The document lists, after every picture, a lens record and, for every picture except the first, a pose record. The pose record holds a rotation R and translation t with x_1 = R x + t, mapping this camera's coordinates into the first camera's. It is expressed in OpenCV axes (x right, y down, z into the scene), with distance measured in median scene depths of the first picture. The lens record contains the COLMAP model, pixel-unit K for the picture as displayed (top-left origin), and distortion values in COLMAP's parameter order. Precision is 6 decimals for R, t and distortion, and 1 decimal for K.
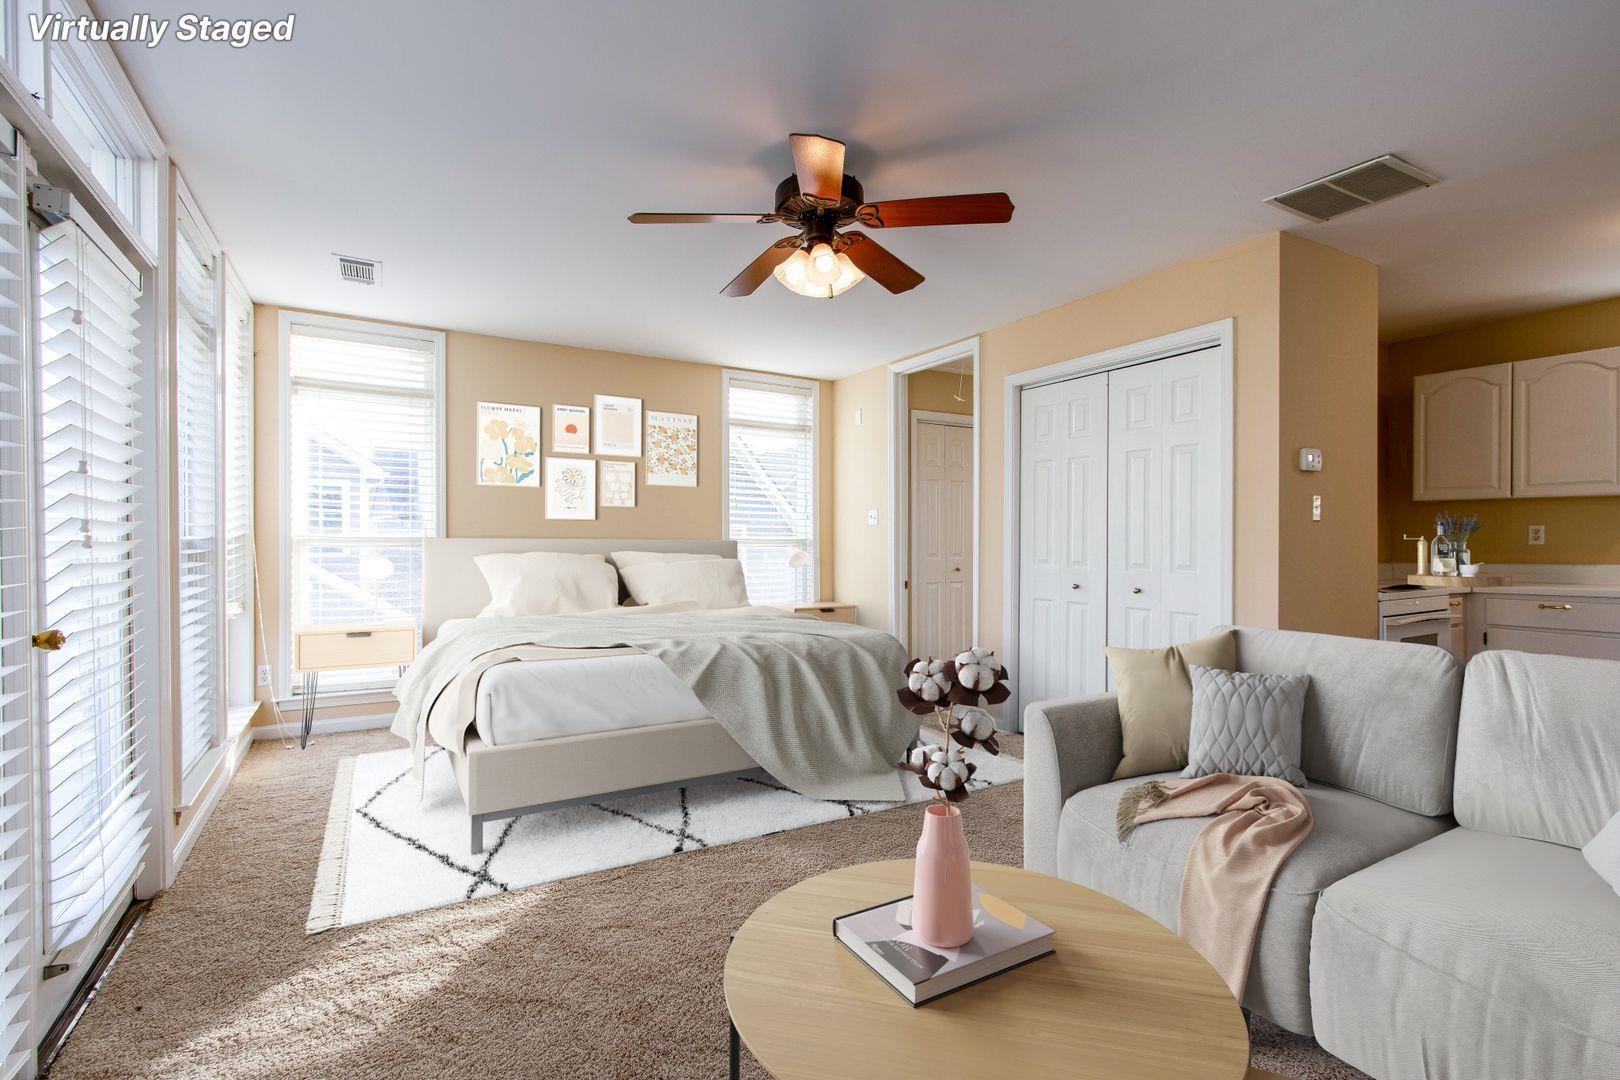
lens RADIAL K [[741.1, 0, 808.0], [0, 741.1, 544.8], [0, 0, 1]] dist [0.000954, 0.000138]
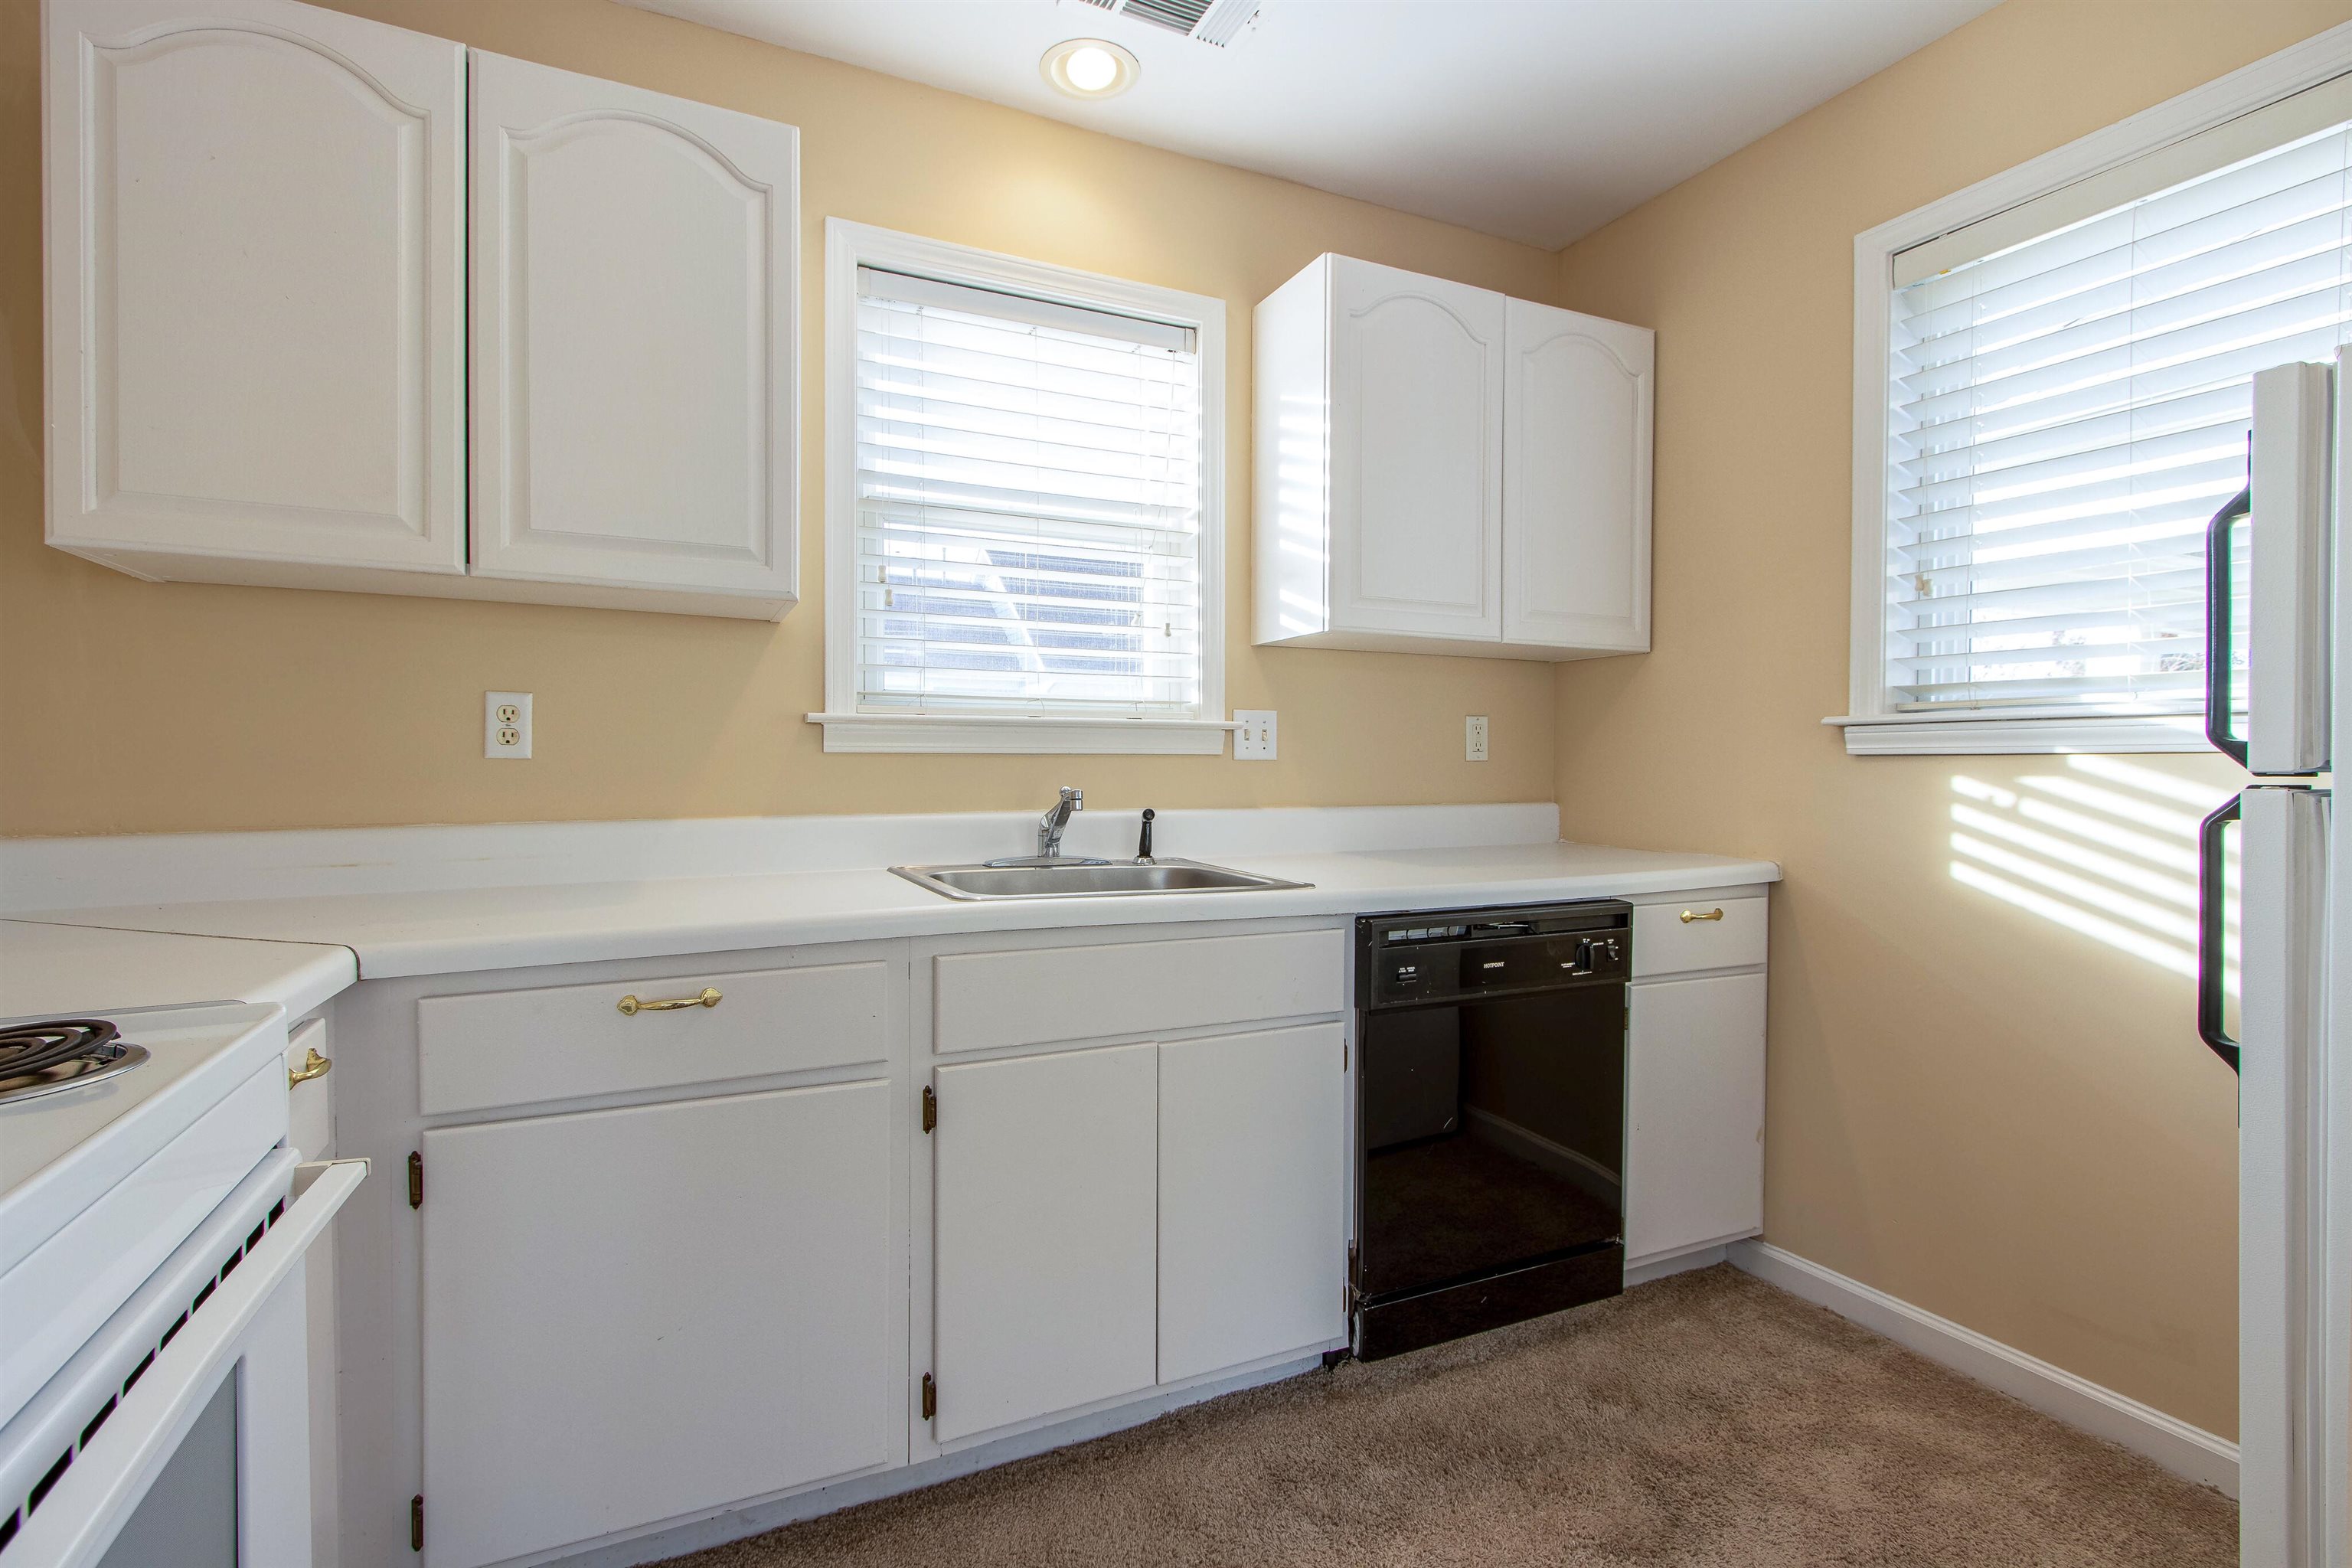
lens RADIAL K [[1096.1, 0, 1173.8], [0, 1096.1, 777.0], [0, 0, 1]] dist [-0.004253, -0.000690]
pose [[0.085738, -0.013062, 0.996232, 0.574608], [0.005246, 0.999906, 0.012658, 0.002679], [-0.996304, 0.004141, 0.085798, 0.703797]]
